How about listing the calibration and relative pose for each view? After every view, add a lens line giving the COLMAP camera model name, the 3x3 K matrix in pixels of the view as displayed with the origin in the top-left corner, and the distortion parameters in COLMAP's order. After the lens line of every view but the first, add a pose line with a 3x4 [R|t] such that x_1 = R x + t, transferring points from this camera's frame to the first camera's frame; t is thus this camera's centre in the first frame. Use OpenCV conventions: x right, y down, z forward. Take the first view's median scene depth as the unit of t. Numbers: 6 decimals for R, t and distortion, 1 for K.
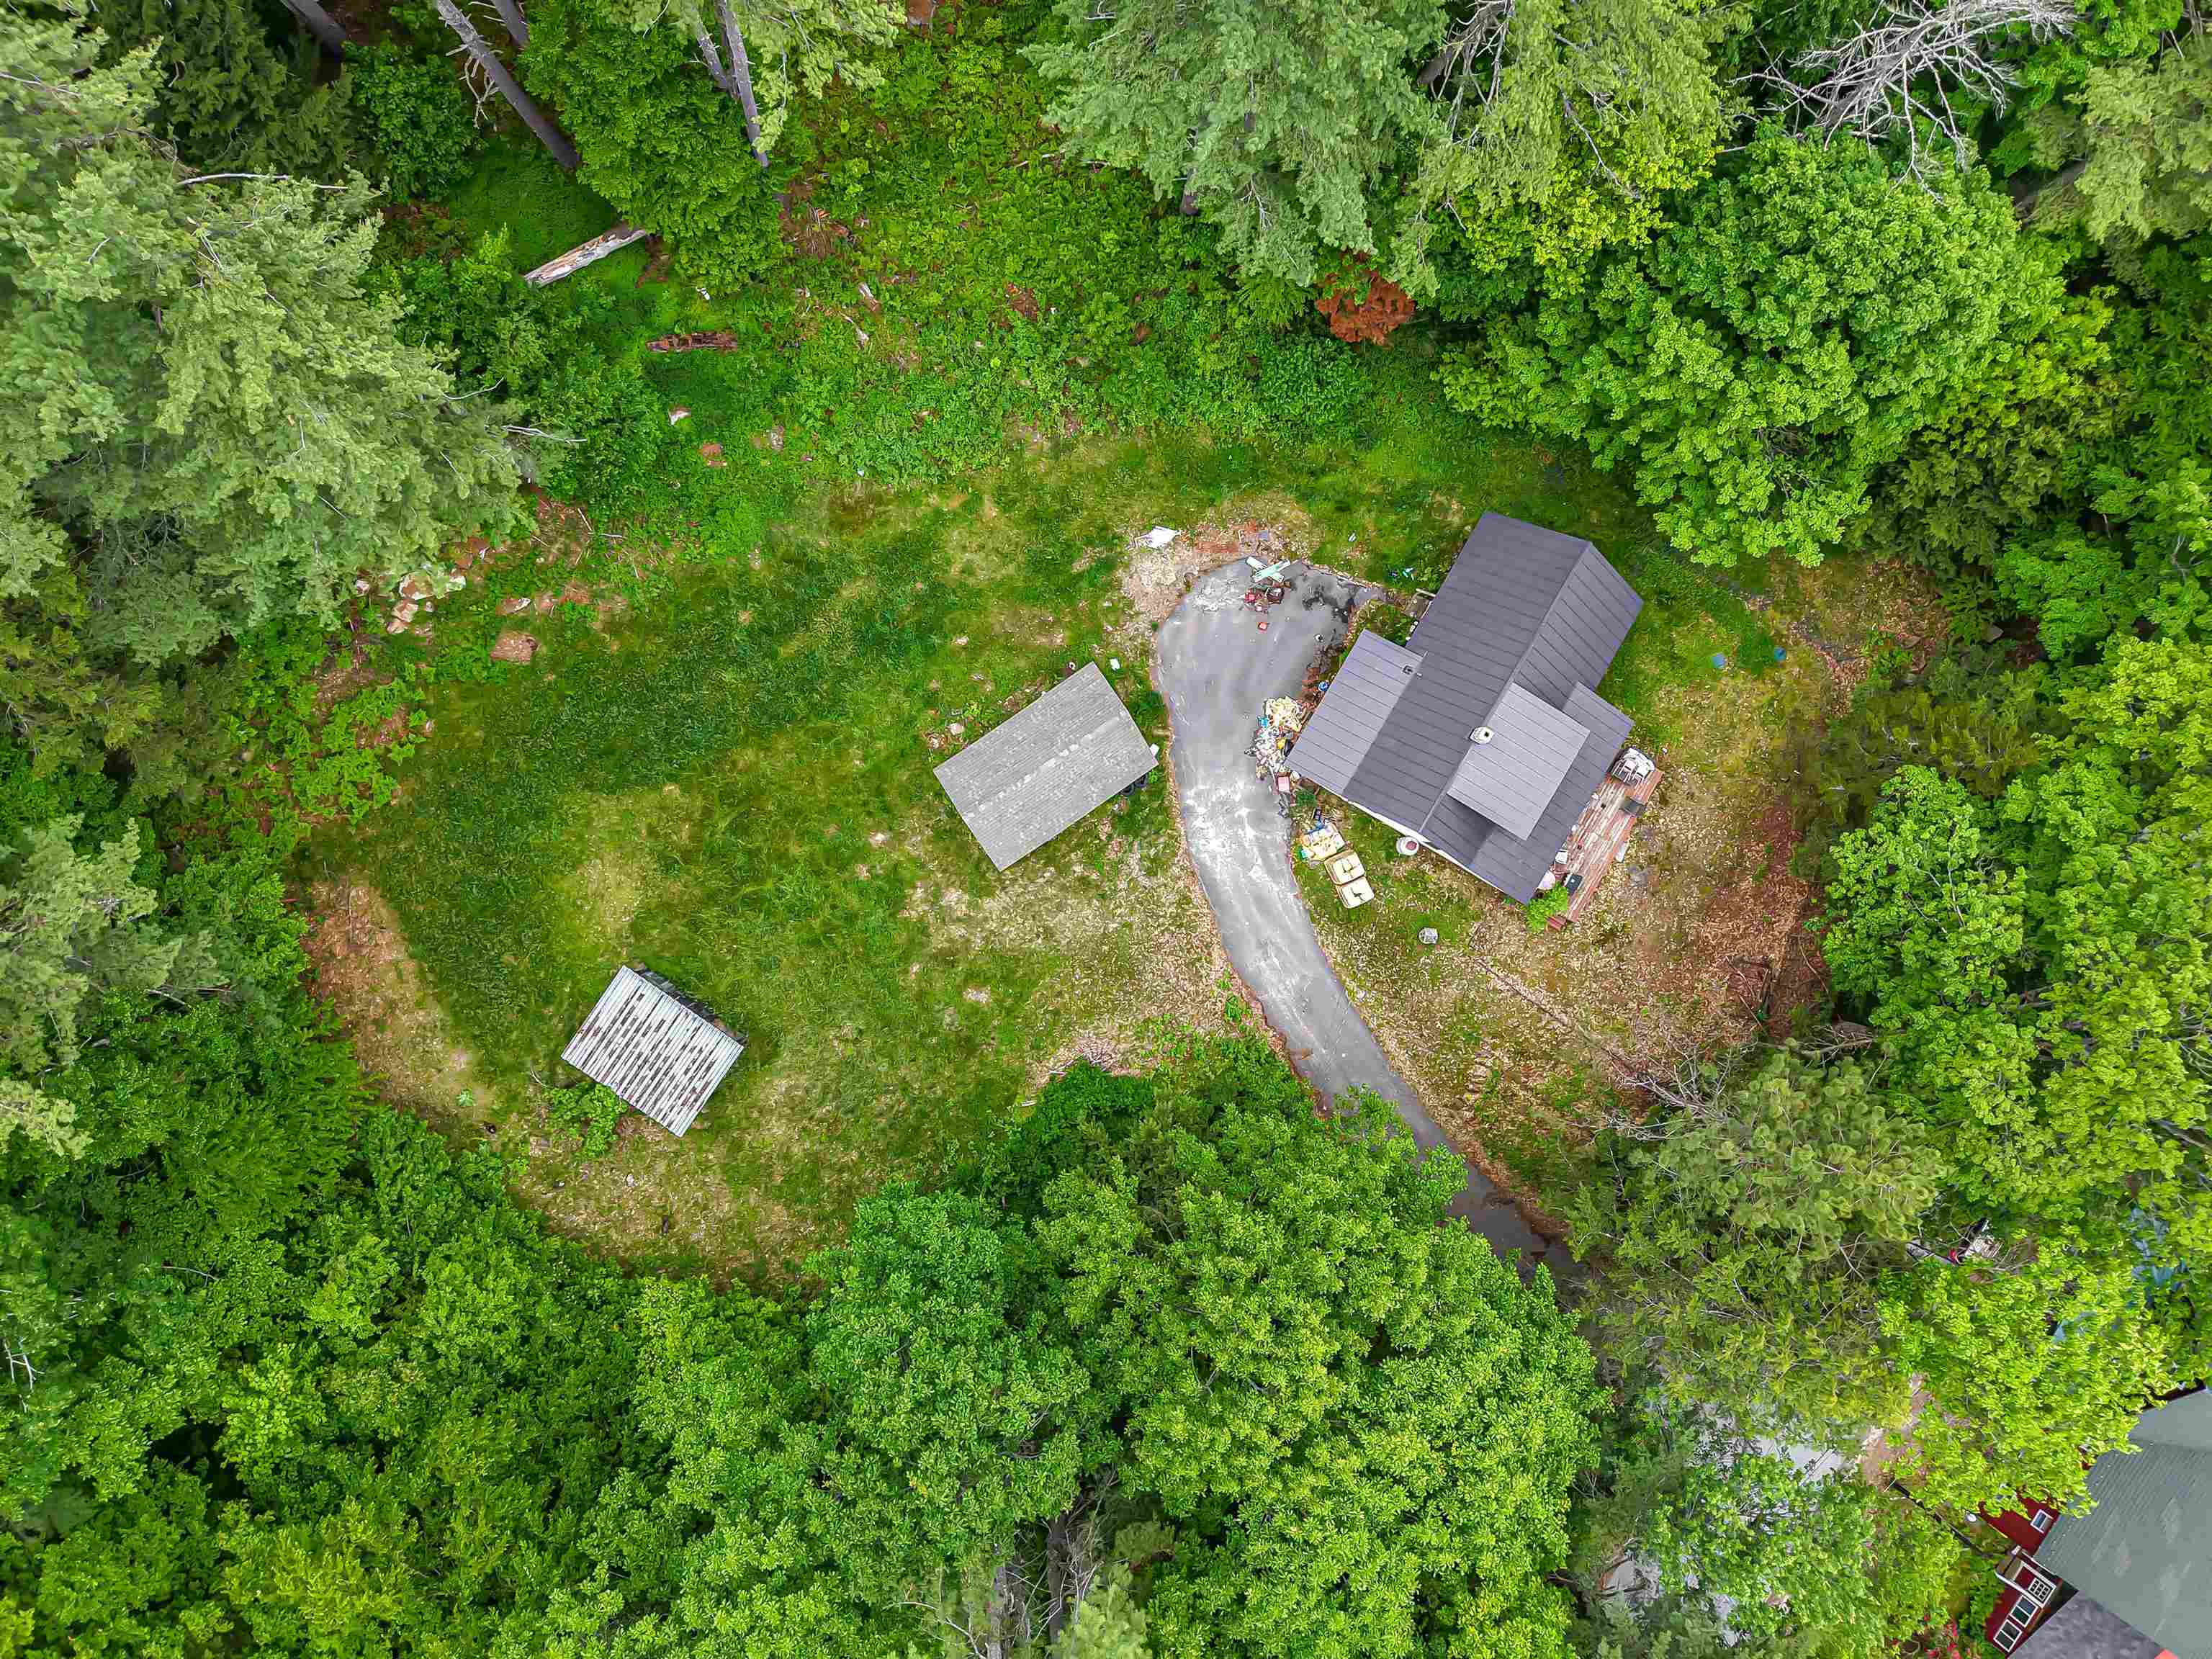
lens RADIAL K [[1543.2, 0, 1095.0], [0, 1543.2, 824.1], [0, 0, 1]] dist [0.004653, 0.000366]
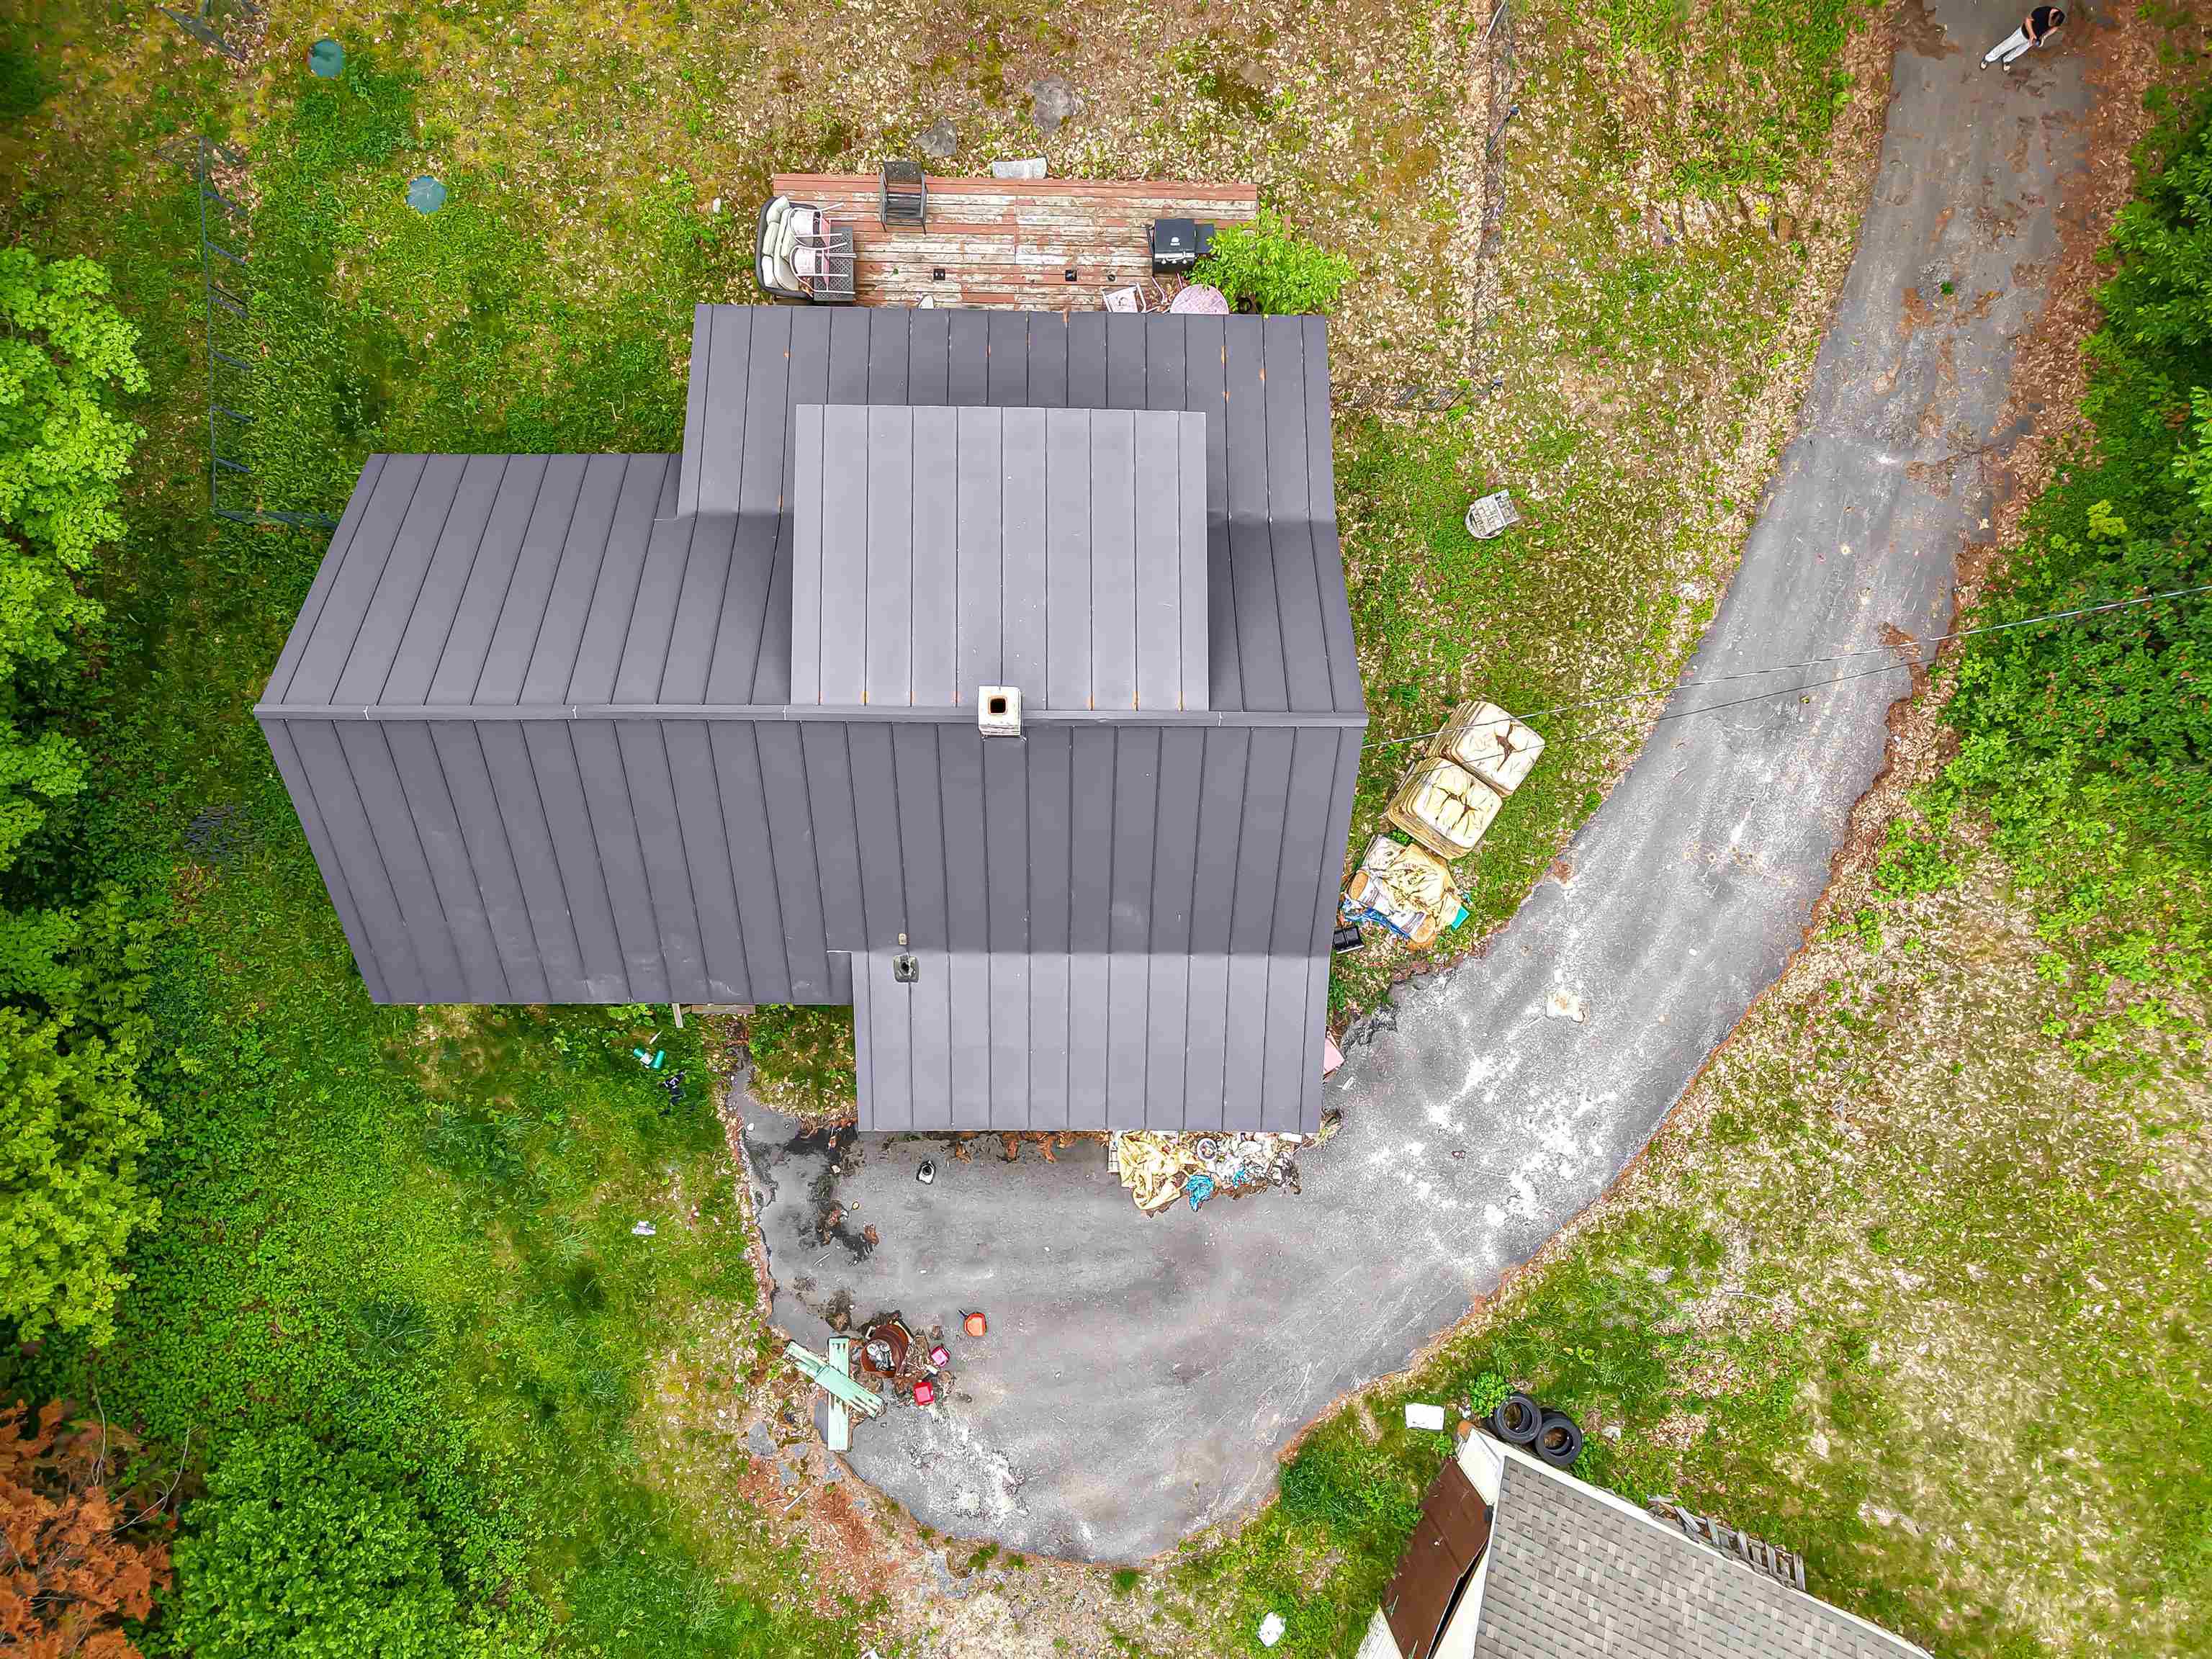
lens RADIAL K [[1543.2, 0, 1095.0], [0, 1543.2, 824.1], [0, 0, 1]] dist [0.004653, 0.000366]
pose [[-0.502441, -0.864611, 0.000513, 0.201100], [0.864423, -0.502319, 0.021183, -0.053017], [-0.018057, 0.011086, 0.999775, 0.644127]]
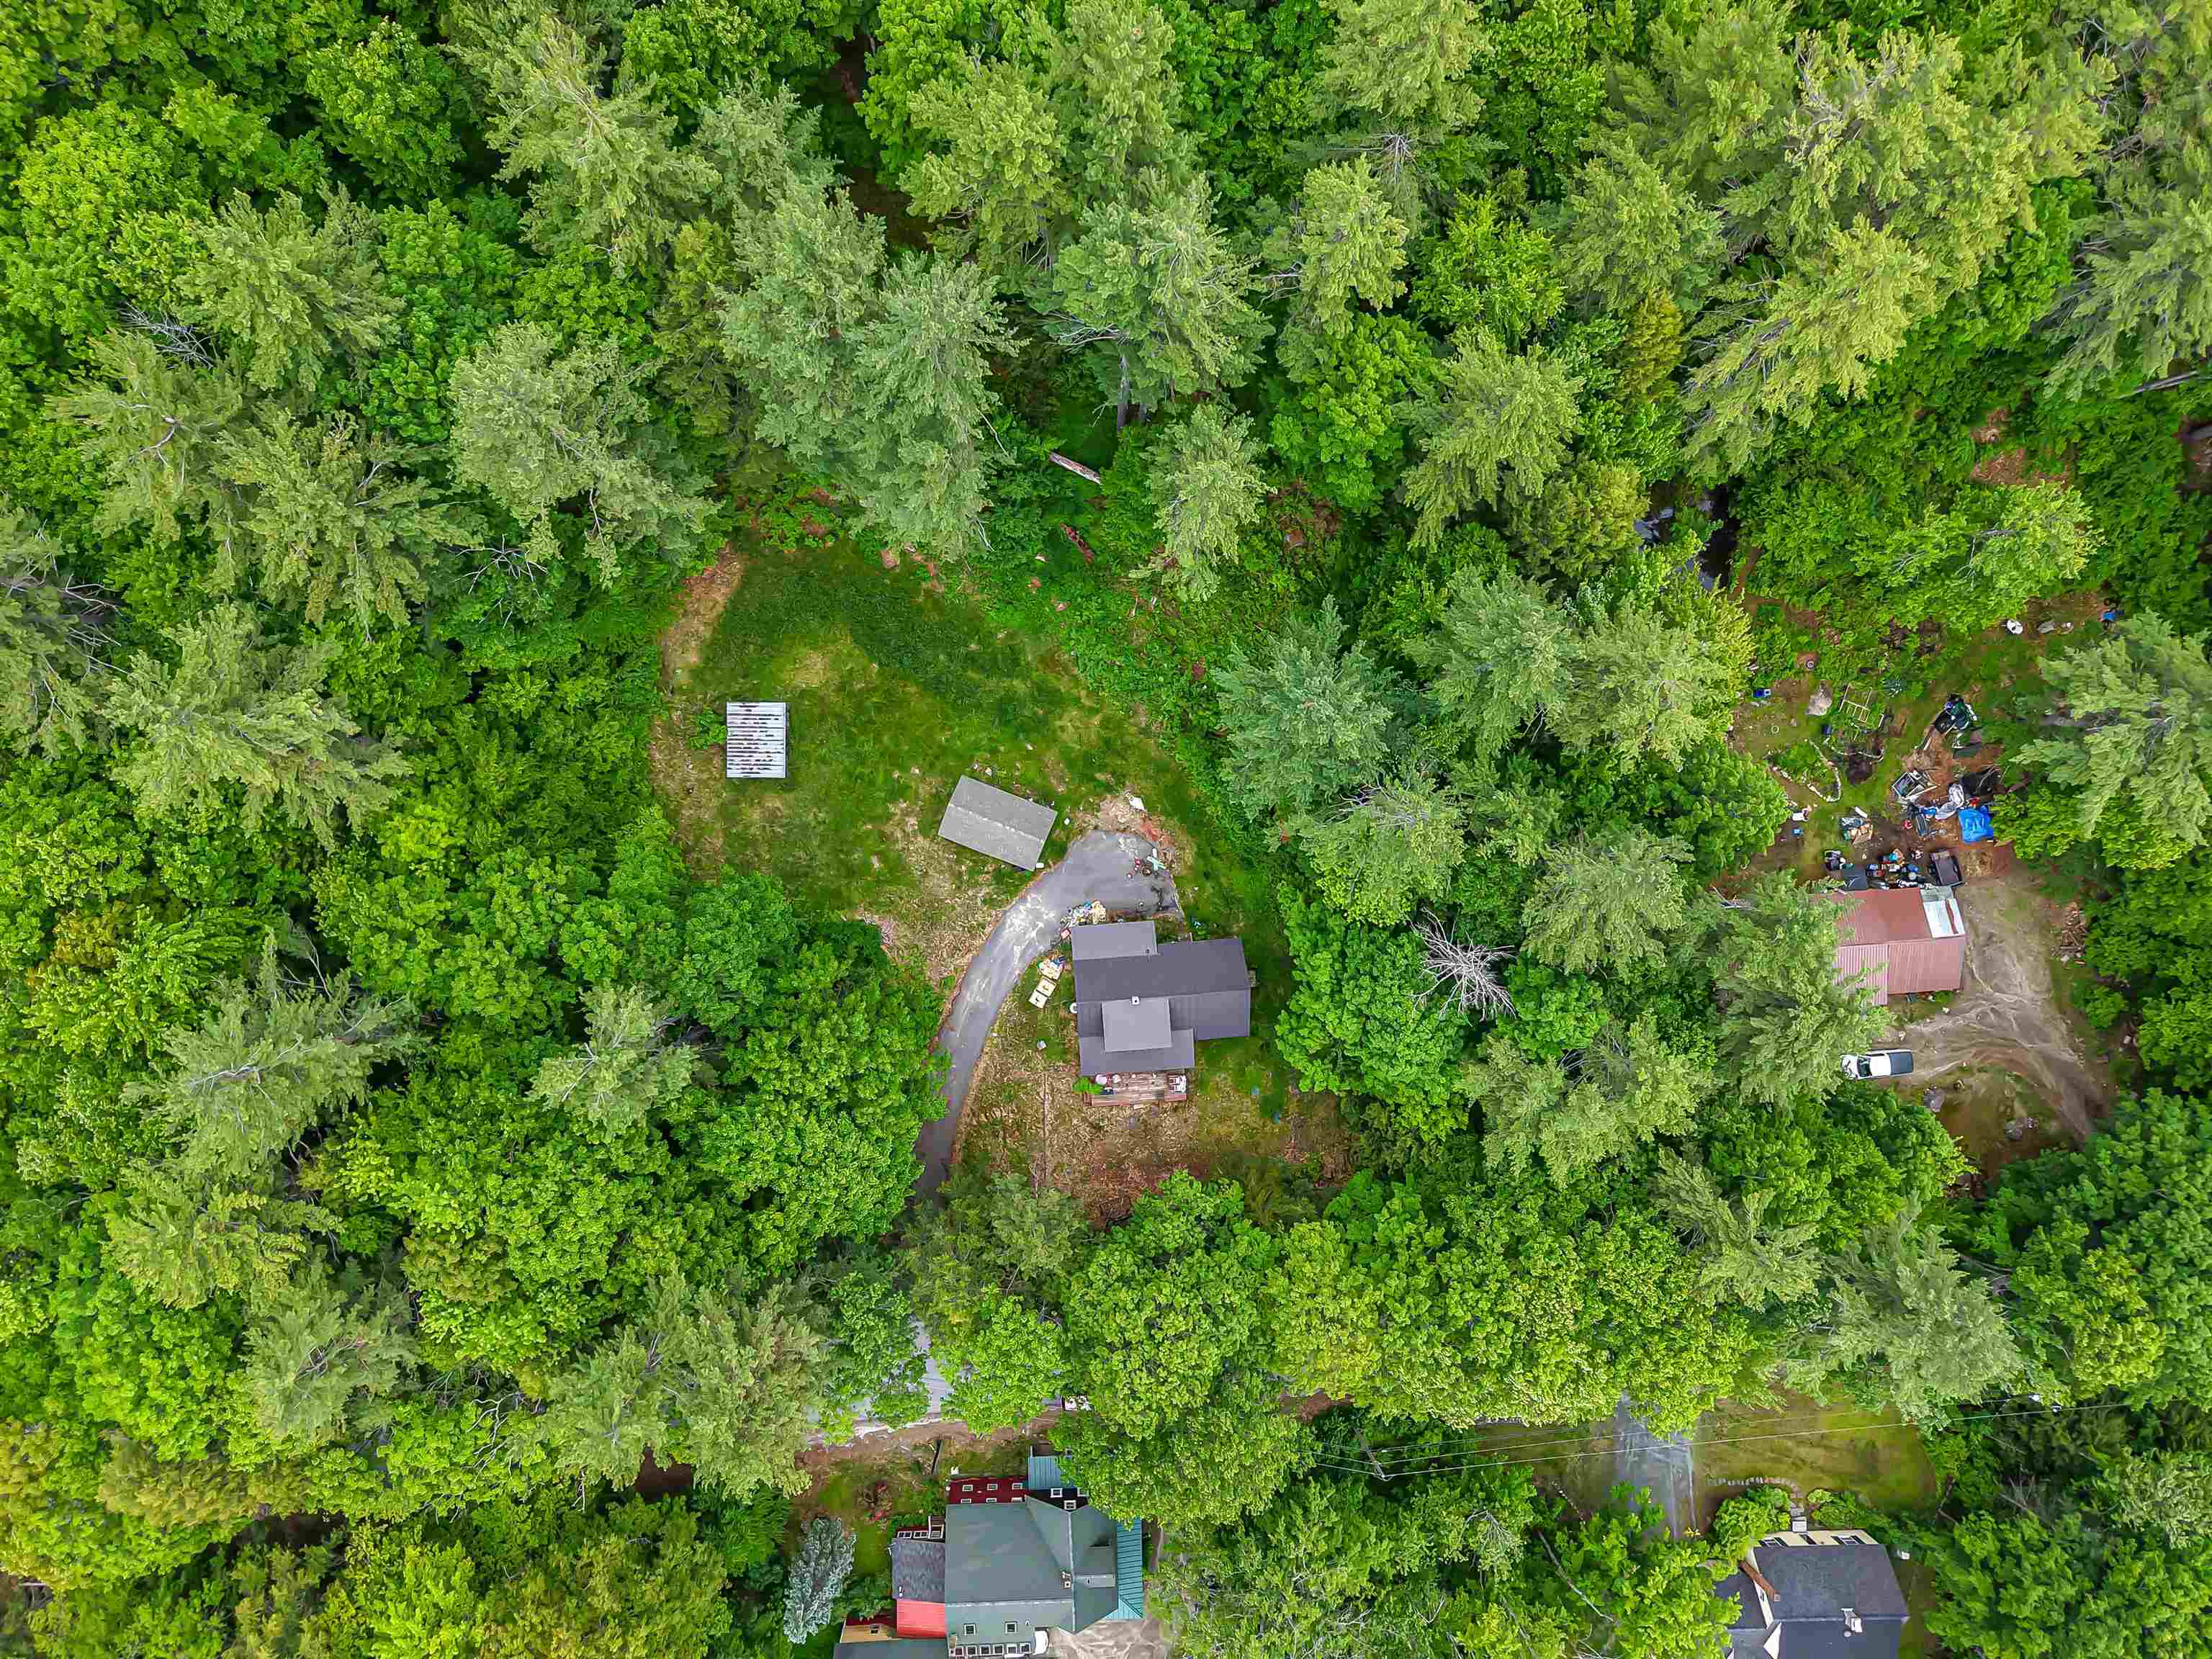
lens RADIAL K [[1247.1, 0, 1107.4], [0, 1247.1, 821.2], [0, 0, 1]] dist [0.002095, 0.000068]
pose [[0.566108, 0.824305, 0.006597, 0.030660], [-0.822432, 0.565329, -0.063308, -0.050099], [-0.055915, 0.030413, 0.997972, -0.504885]]
